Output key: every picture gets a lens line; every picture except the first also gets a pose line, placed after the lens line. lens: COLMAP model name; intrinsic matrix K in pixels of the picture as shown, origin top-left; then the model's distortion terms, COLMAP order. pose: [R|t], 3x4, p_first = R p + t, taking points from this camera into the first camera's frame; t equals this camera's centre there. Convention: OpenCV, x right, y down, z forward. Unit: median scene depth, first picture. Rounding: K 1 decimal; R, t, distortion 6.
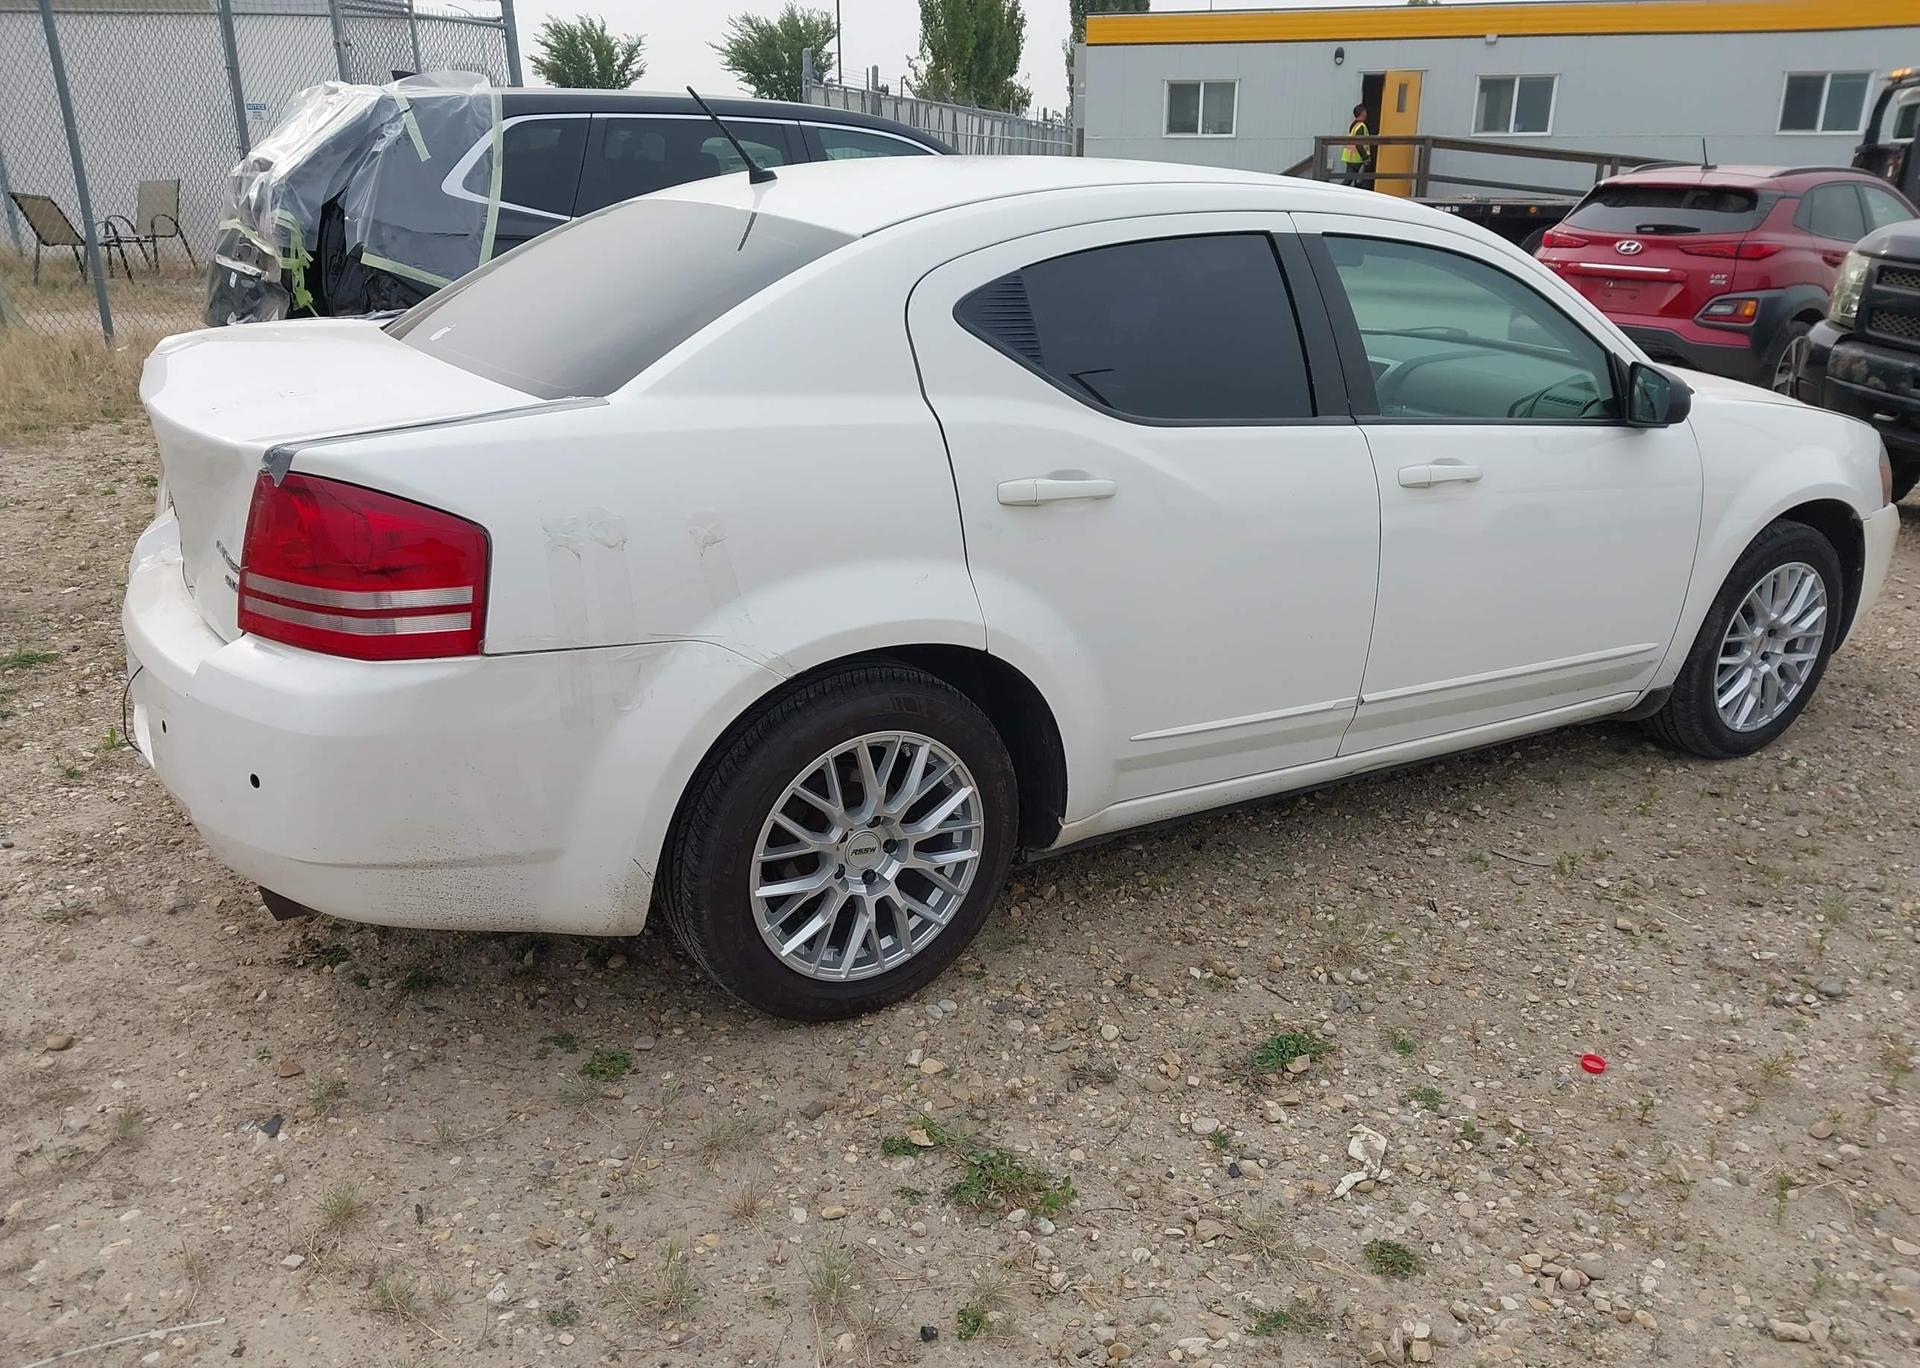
lens RADIAL K [[1524.6, 0, 959.6], [0, 1524.6, 676.2], [0, 0, 1]] dist [0.018756, -0.022211]
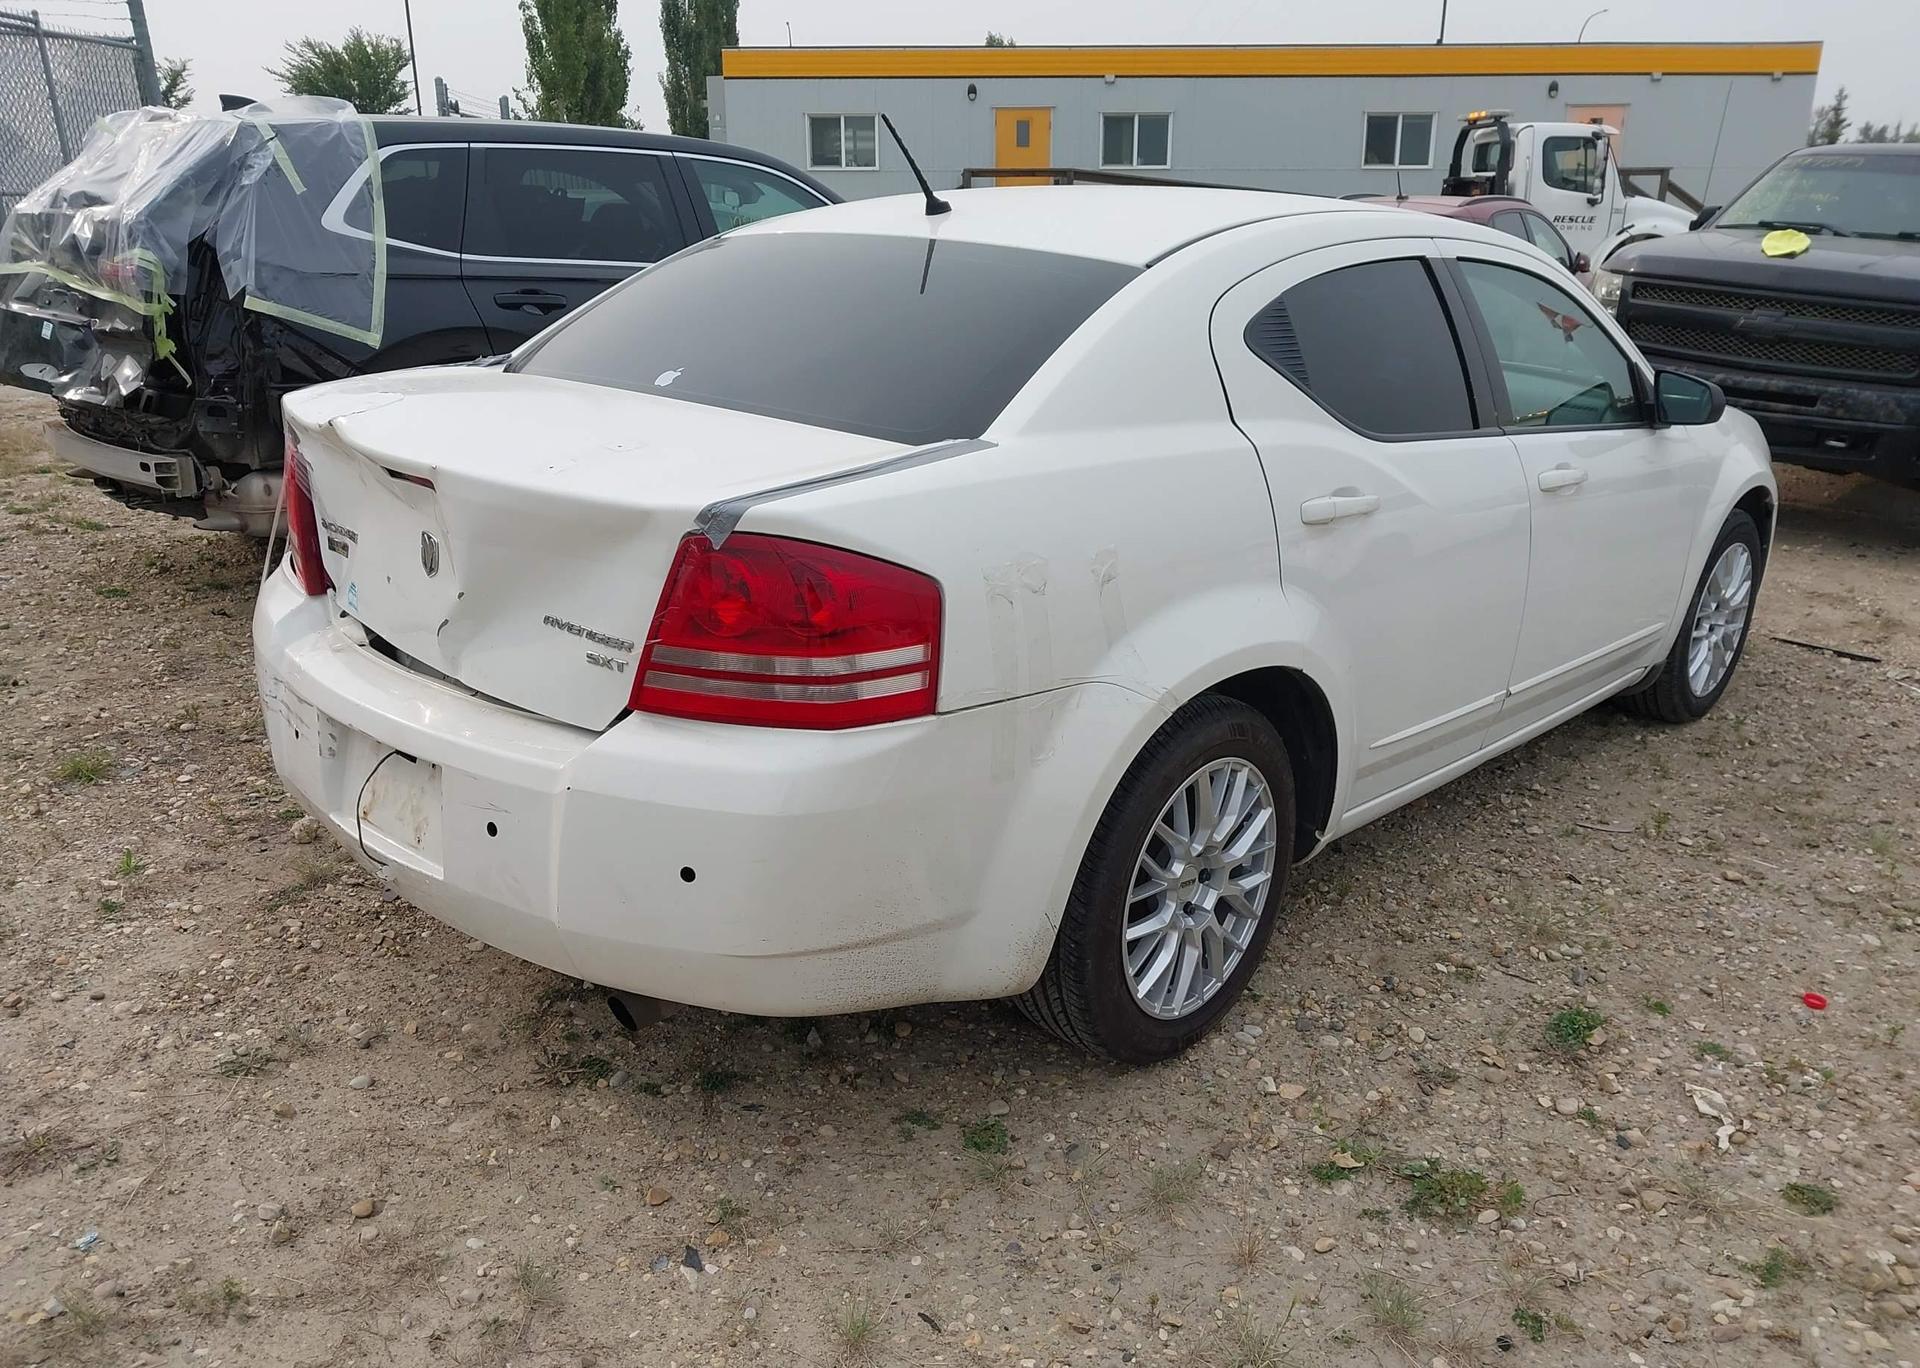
lens RADIAL K [[1524.6, 0, 953.1], [0, 1524.6, 679.4], [0, 0, 1]] dist [0.018756, -0.022211]
pose [[0.966418, -0.080637, 0.243996, -0.399008], [0.084882, 0.996367, -0.006914, -0.020852], [-0.242552, 0.027393, 0.969752, 0.066087]]
